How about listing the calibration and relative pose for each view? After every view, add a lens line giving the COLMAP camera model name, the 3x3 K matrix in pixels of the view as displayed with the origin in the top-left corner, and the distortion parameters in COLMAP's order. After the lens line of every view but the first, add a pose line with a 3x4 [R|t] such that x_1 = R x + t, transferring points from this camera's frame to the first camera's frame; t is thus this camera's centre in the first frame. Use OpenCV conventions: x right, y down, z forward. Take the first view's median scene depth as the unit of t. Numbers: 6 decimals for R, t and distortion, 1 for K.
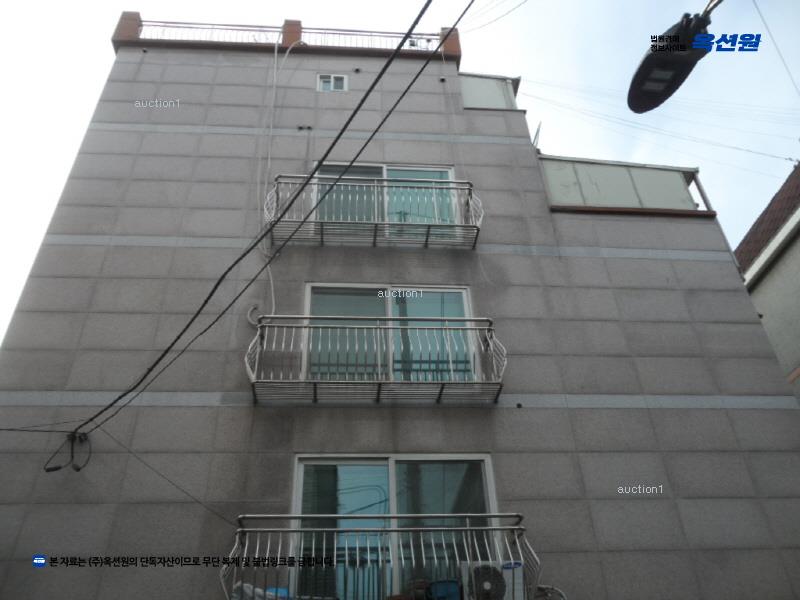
lens RADIAL K [[644.3, 0, 400.0], [0, 644.3, 300.0], [0, 0, 1]] dist [-0.042488, 0.032491]
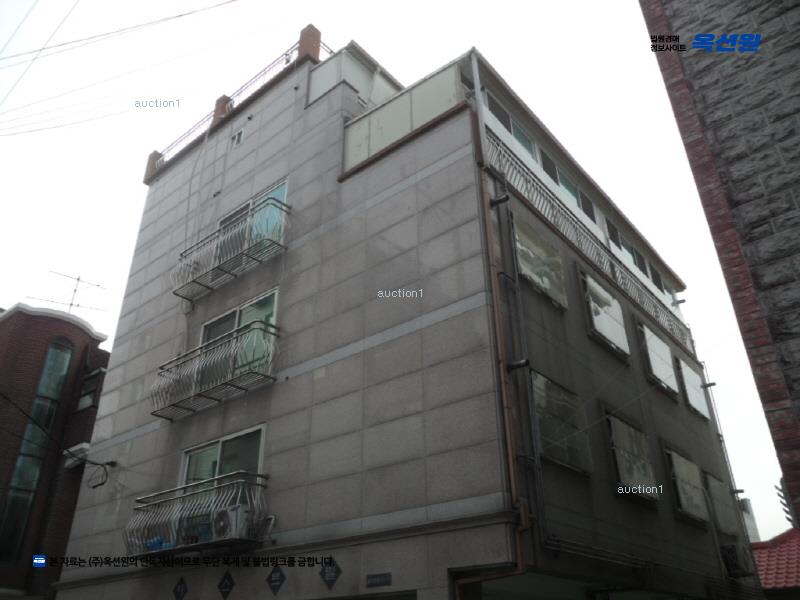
lens RADIAL K [[644.3, 0, 400.0], [0, 644.3, 300.0], [0, 0, 1]] dist [-0.042488, 0.032491]
pose [[0.711232, -0.322545, -0.624591, 1.455534], [0.415044, 0.909797, 0.002789, 0.137992], [0.567351, -0.261216, 0.780947, 0.208188]]
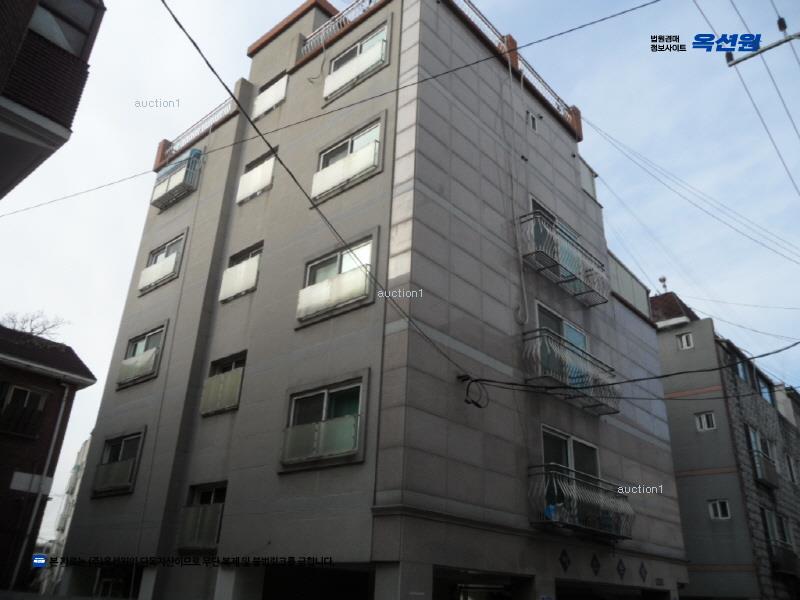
lens RADIAL K [[644.3, 0, 400.0], [0, 644.3, 300.0], [0, 0, 1]] dist [-0.042488, 0.032491]
pose [[0.720175, 0.355266, 0.595931, -1.665318], [-0.472609, 0.880044, 0.046501, 0.070751], [-0.507926, -0.315131, 0.801688, -0.006587]]
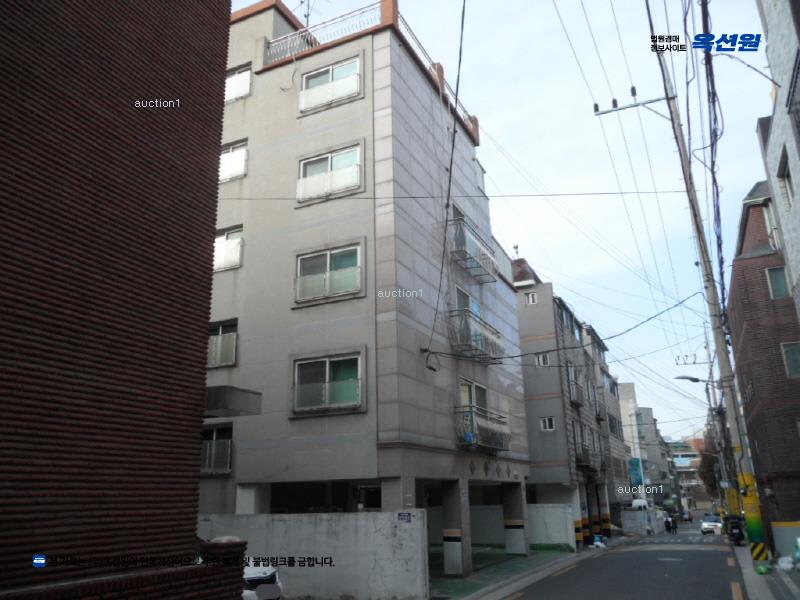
lens RADIAL K [[644.3, 0, 400.0], [0, 644.3, 300.0], [0, 0, 1]] dist [-0.042488, 0.032491]
pose [[0.497849, 0.278722, 0.821255, -2.479210], [-0.519013, 0.854411, 0.024654, 0.076149], [-0.694818, -0.438516, 0.570028, -0.033345]]
